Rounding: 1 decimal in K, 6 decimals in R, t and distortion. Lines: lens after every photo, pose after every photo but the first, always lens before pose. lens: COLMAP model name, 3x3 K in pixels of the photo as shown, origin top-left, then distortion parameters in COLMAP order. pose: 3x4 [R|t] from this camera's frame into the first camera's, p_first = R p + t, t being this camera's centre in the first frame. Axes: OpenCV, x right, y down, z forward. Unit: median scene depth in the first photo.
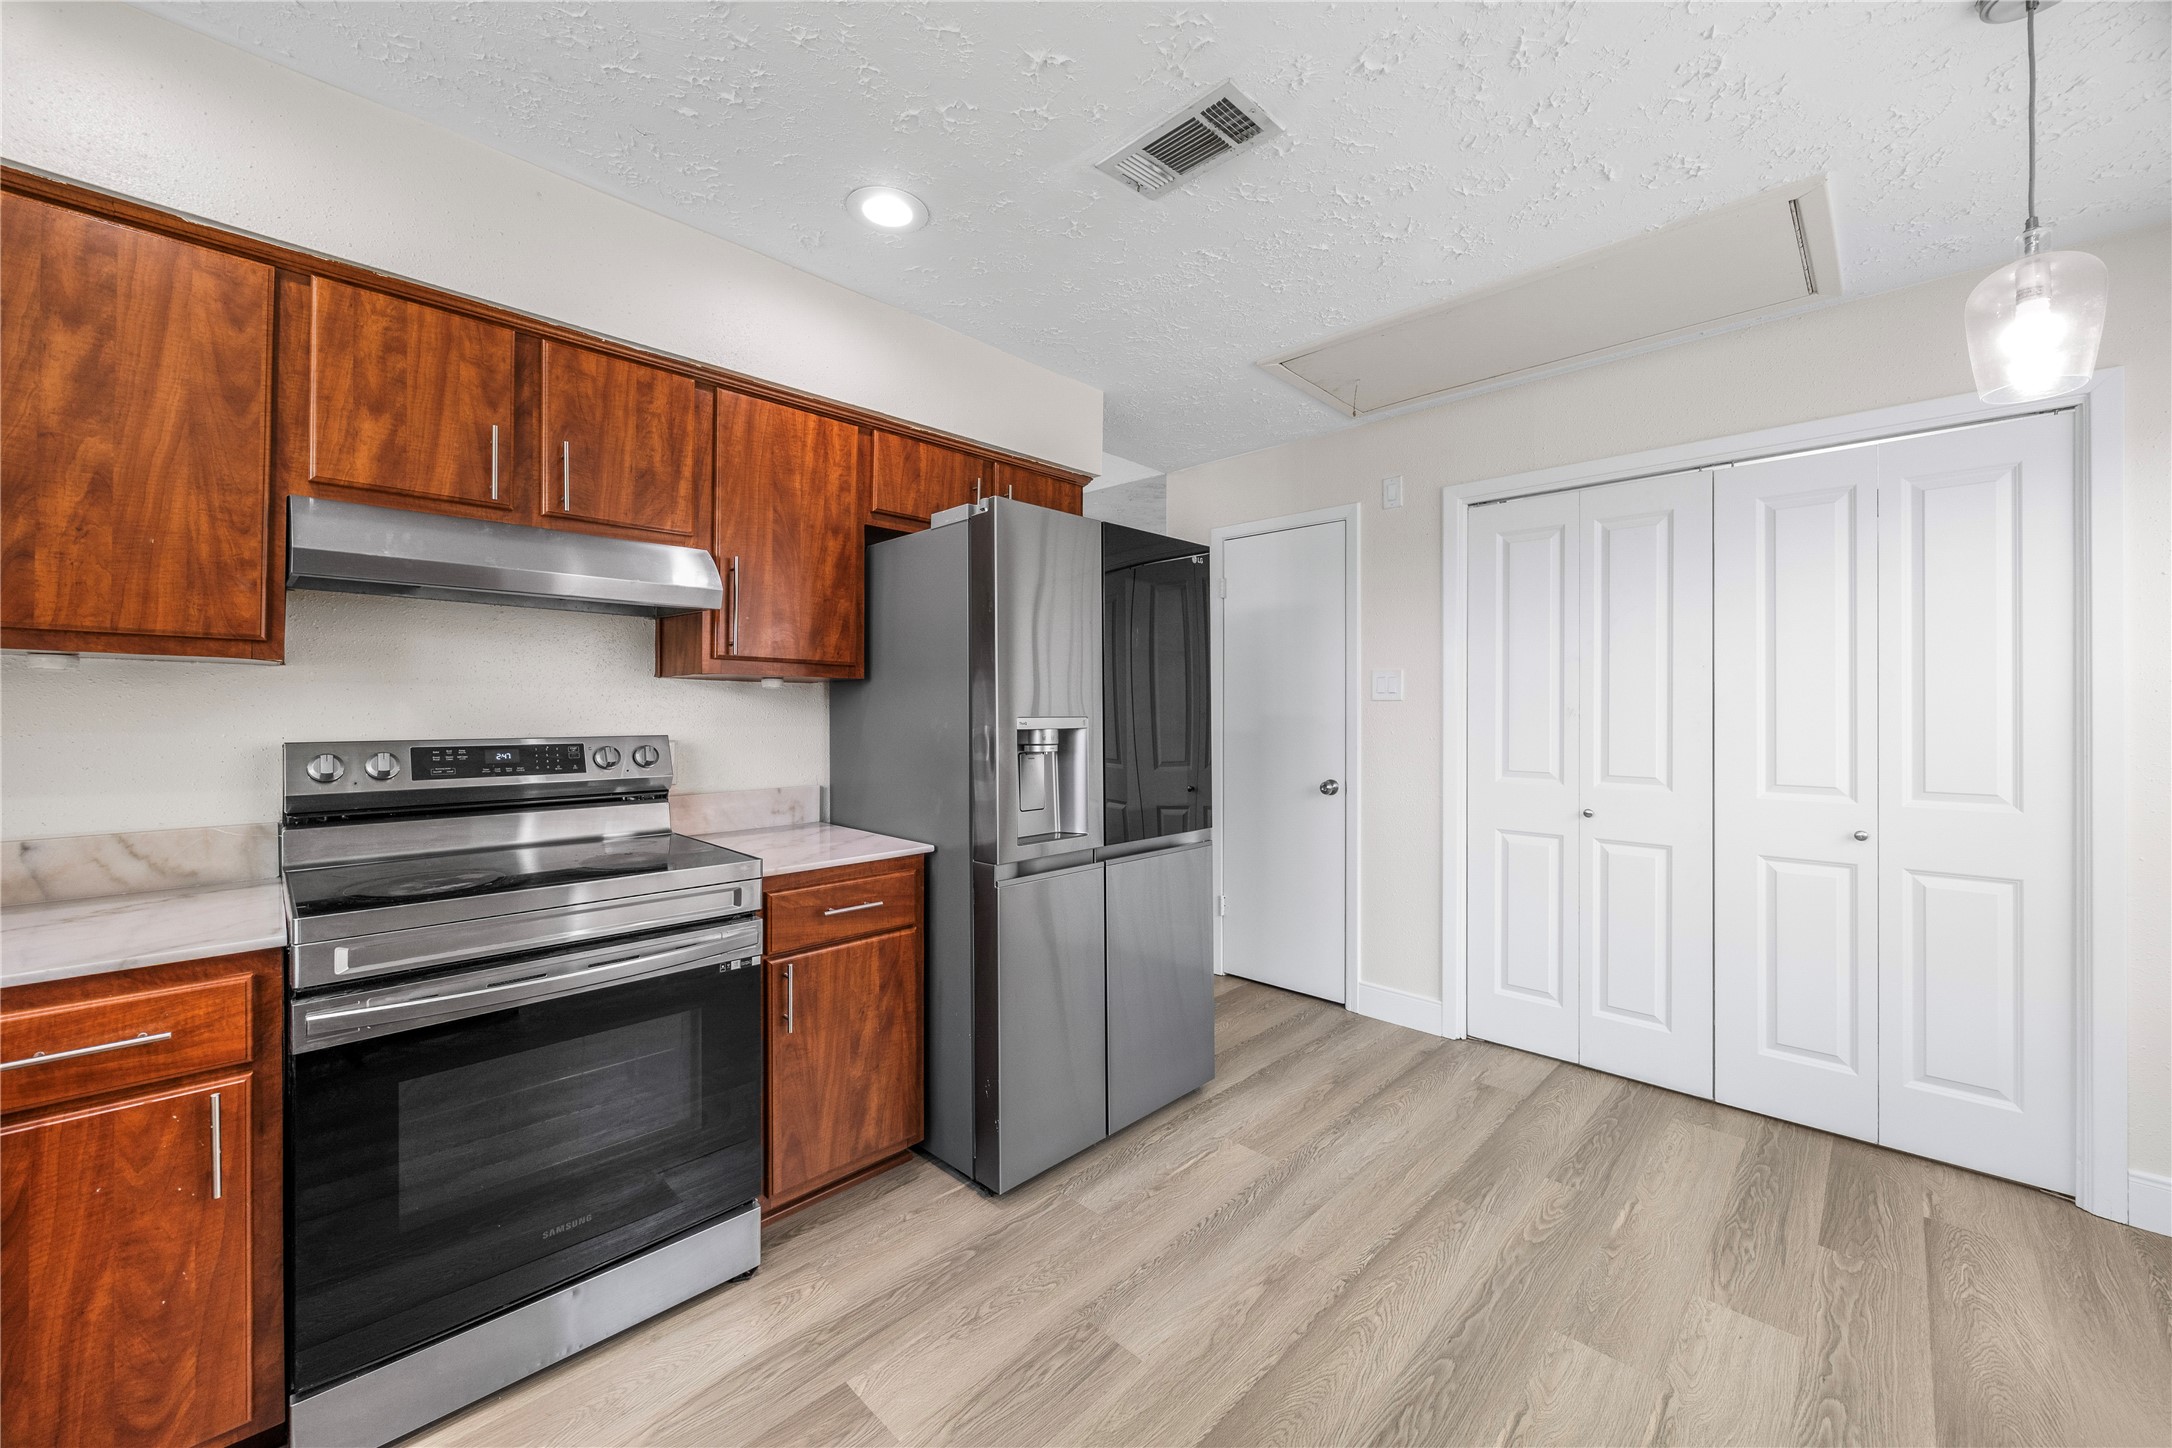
lens RADIAL K [[833.3, 0, 1092.1], [0, 833.3, 707.9], [0, 0, 1]] dist [-0.003661, 0.001098]
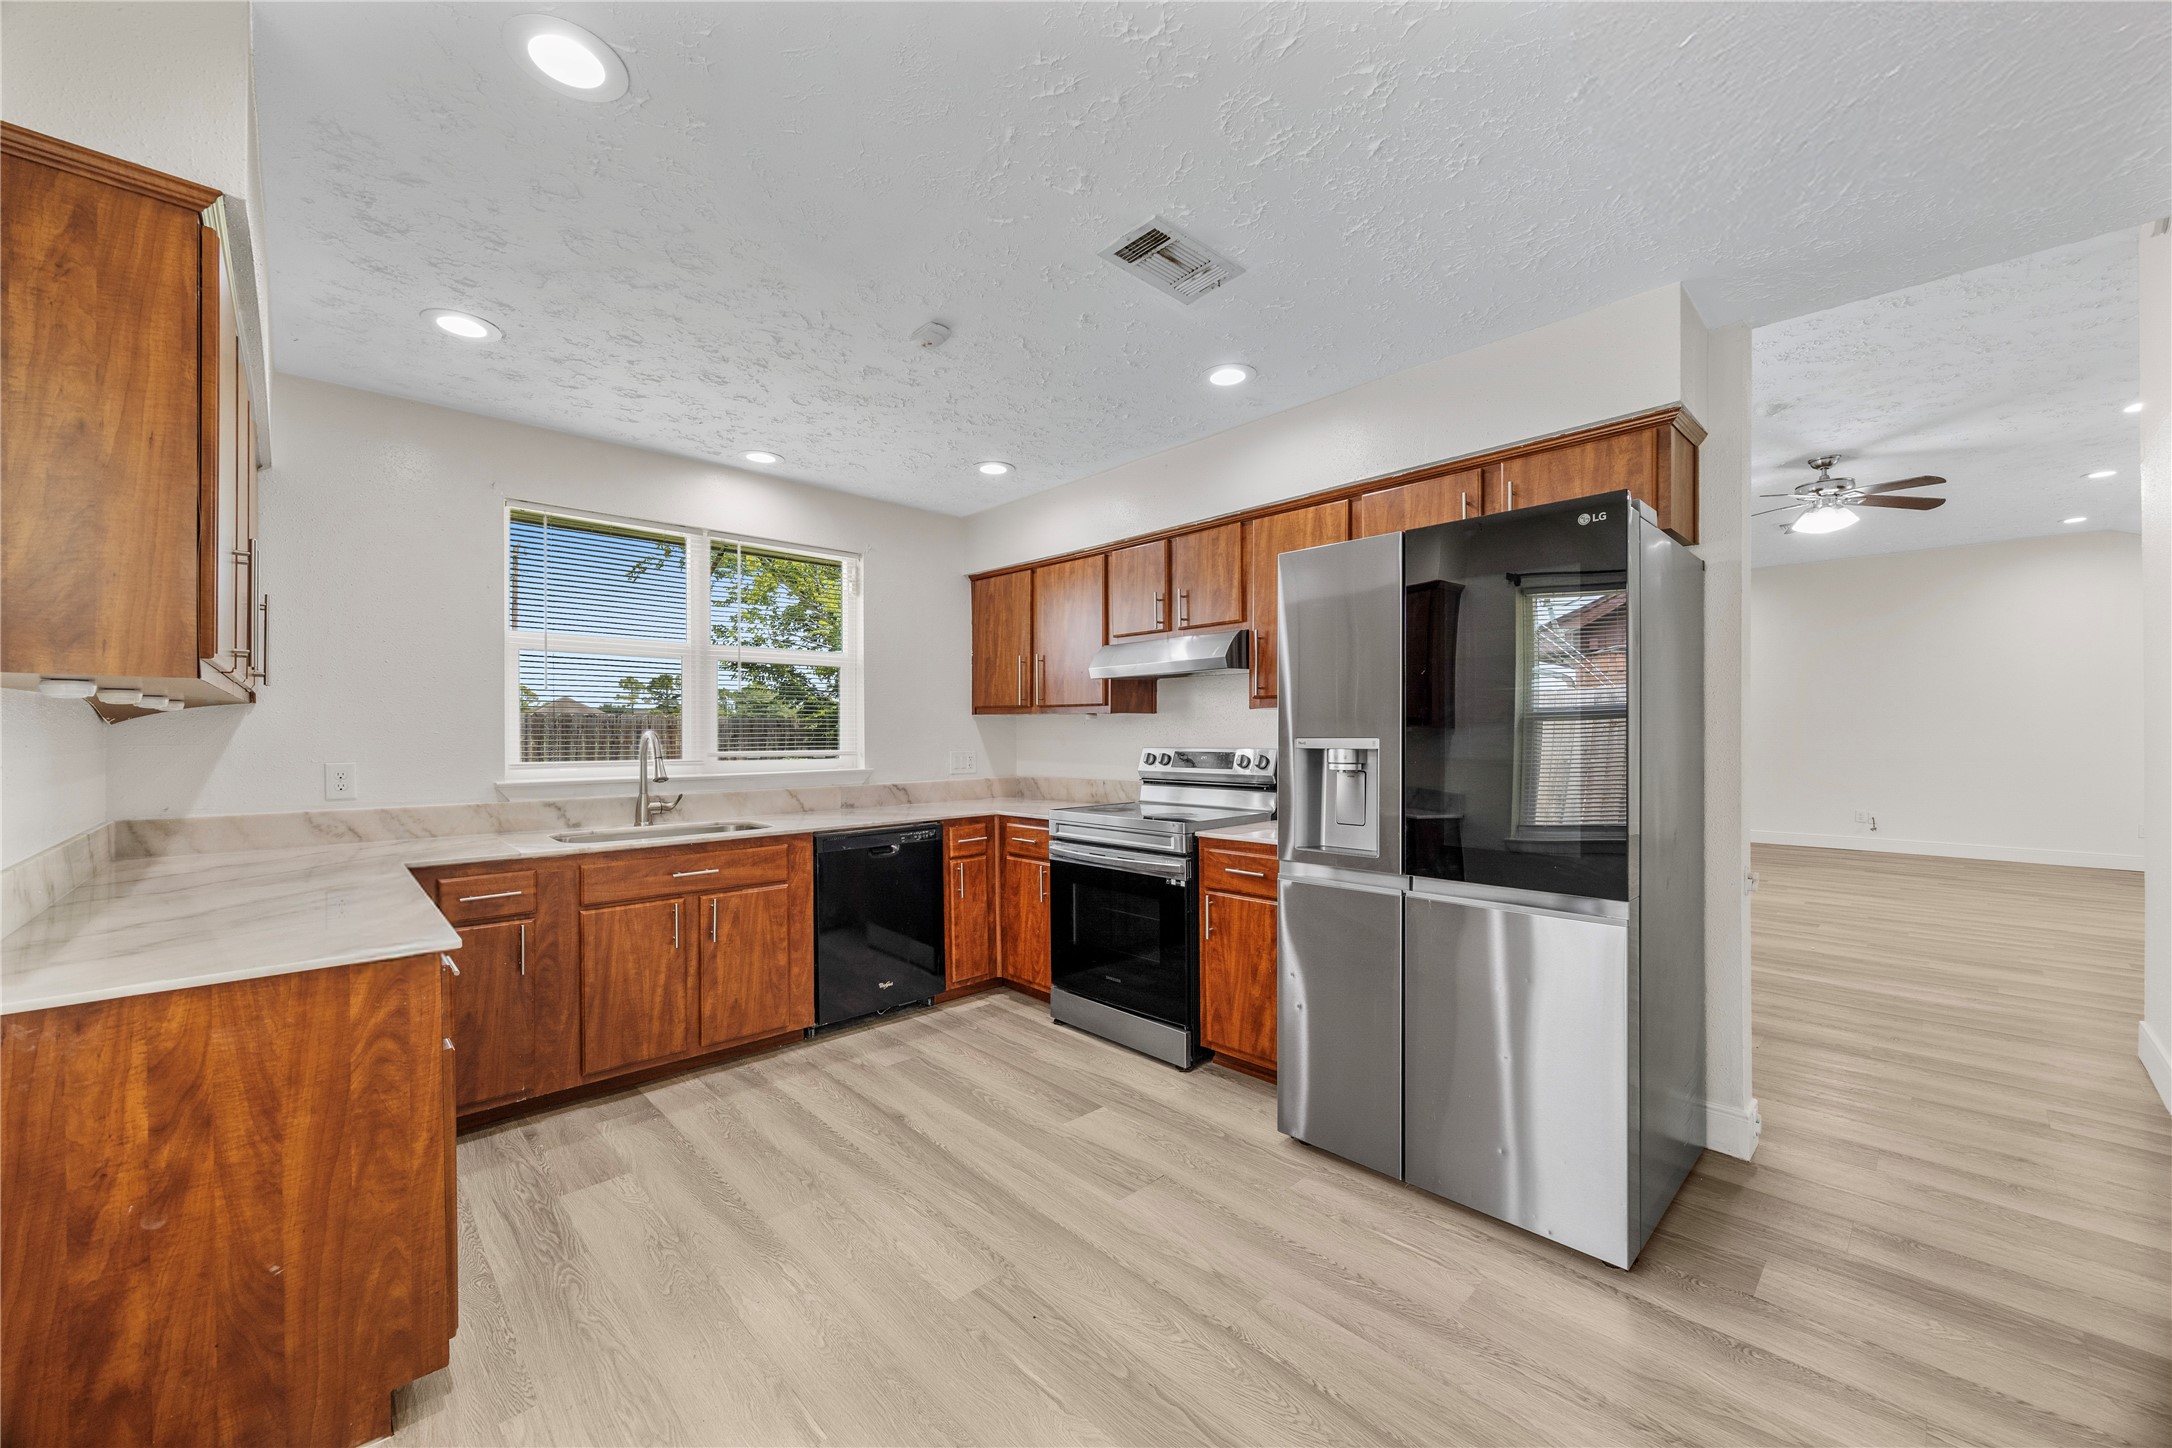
lens RADIAL K [[833.3, 0, 1077.7], [0, 833.3, 739.9], [0, 0, 1]] dist [-0.003661, 0.001098]
pose [[-0.051565, 0.006479, -0.998649, 1.217467], [0.005969, 0.999963, 0.006179, 0.005748], [0.998652, -0.005642, -0.051602, 0.846608]]
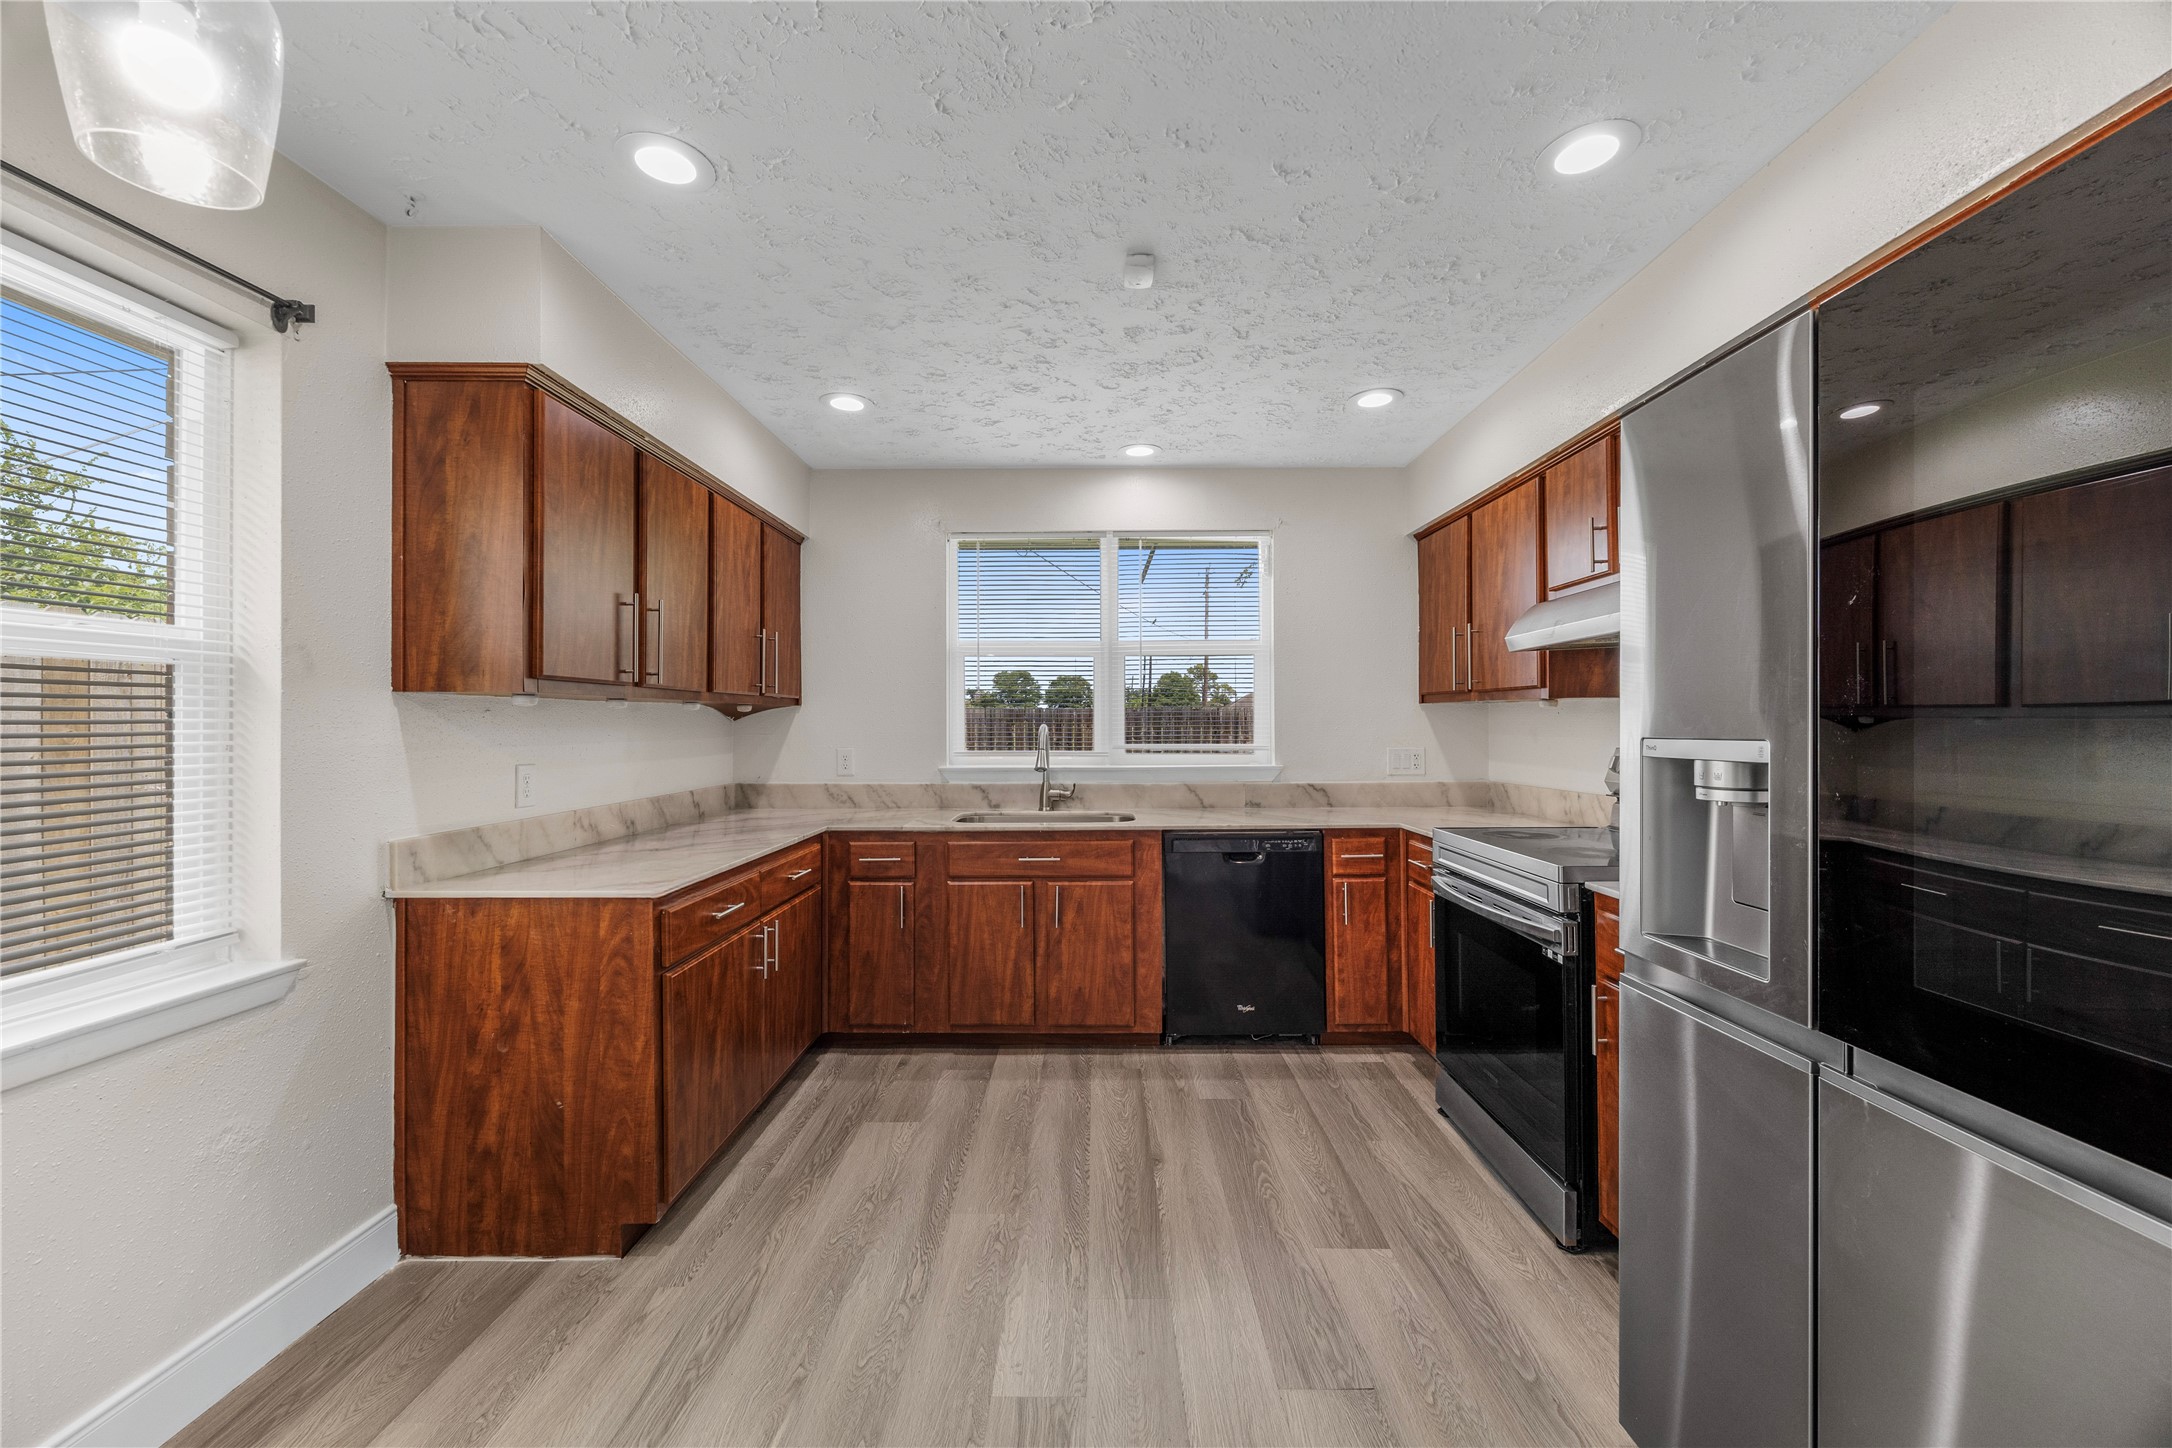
lens RADIAL K [[833.3, 0, 1082.5], [0, 833.3, 724.9], [0, 0, 1]] dist [-0.003661, 0.001098]
pose [[-0.730943, -0.000583, -0.682438, 0.757604], [0.003471, 0.999984, -0.004573, 0.002826], [0.682430, -0.005712, -0.730929, 1.317729]]
